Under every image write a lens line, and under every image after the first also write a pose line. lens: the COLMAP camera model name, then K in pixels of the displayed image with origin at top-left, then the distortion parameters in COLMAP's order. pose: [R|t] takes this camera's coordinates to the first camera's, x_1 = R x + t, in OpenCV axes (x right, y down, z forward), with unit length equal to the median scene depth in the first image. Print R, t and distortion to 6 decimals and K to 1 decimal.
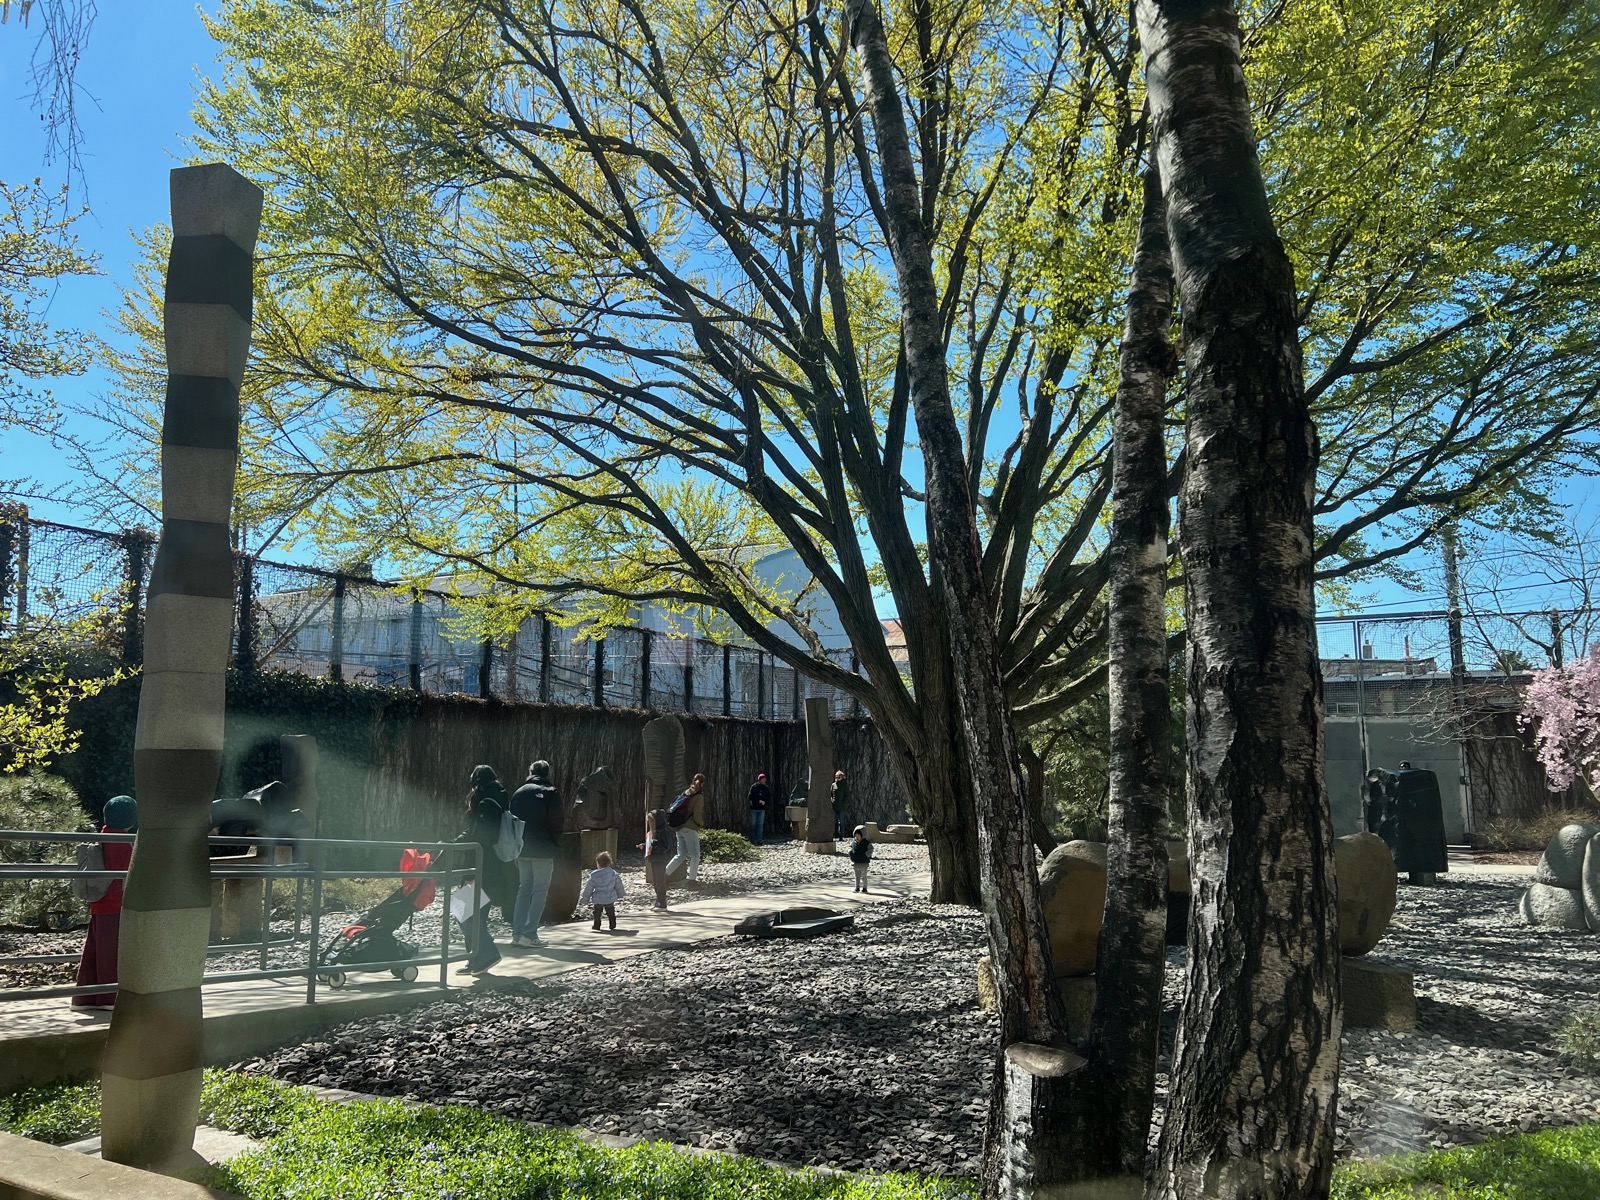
lens RADIAL K [[1112.4, 0, 800.0], [0, 1112.4, 600.0], [0, 0, 1]] dist [0.000985, -0.000355]
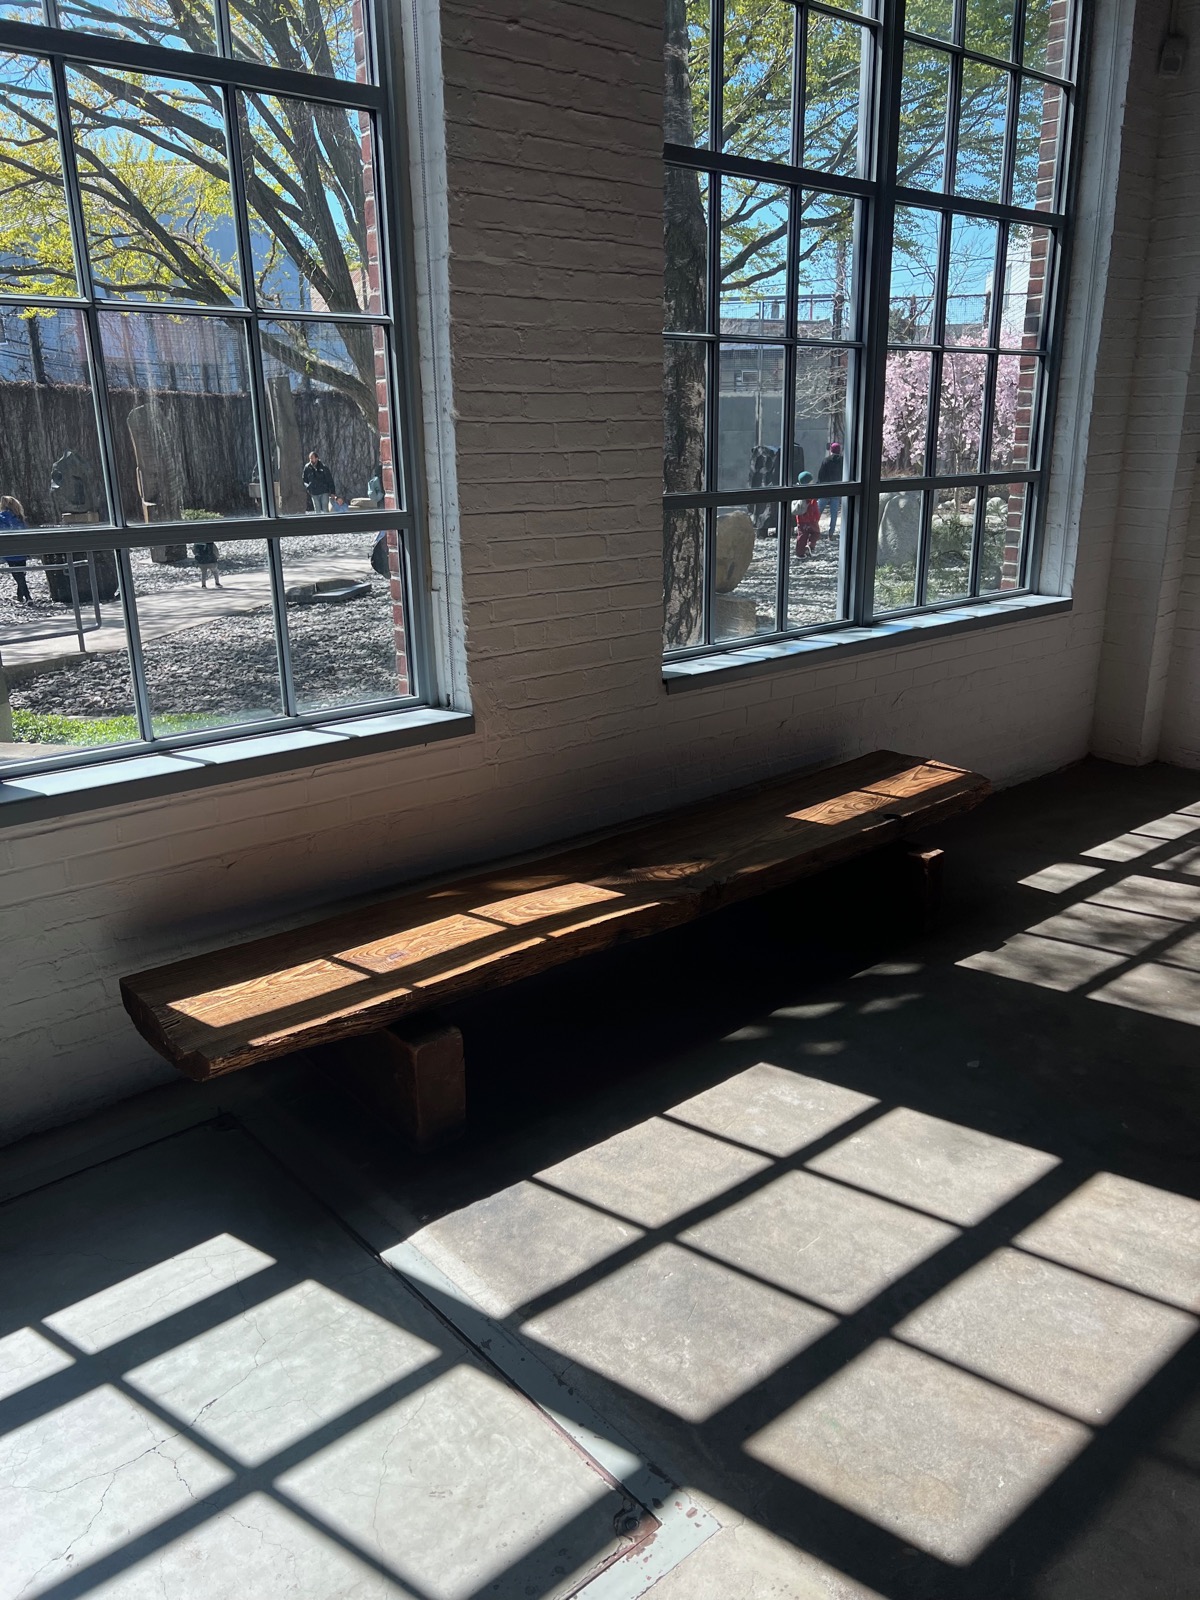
lens RADIAL K [[1112.4, 0, 600.0], [0, 1112.4, 800.0], [0, 0, 1]] dist [0.000985, -0.000355]
pose [[0.947464, -0.111939, 0.299636, -0.091929], [-0.037936, 0.890828, 0.452754, -0.067217], [-0.317605, -0.440335, 0.839781, -0.213473]]
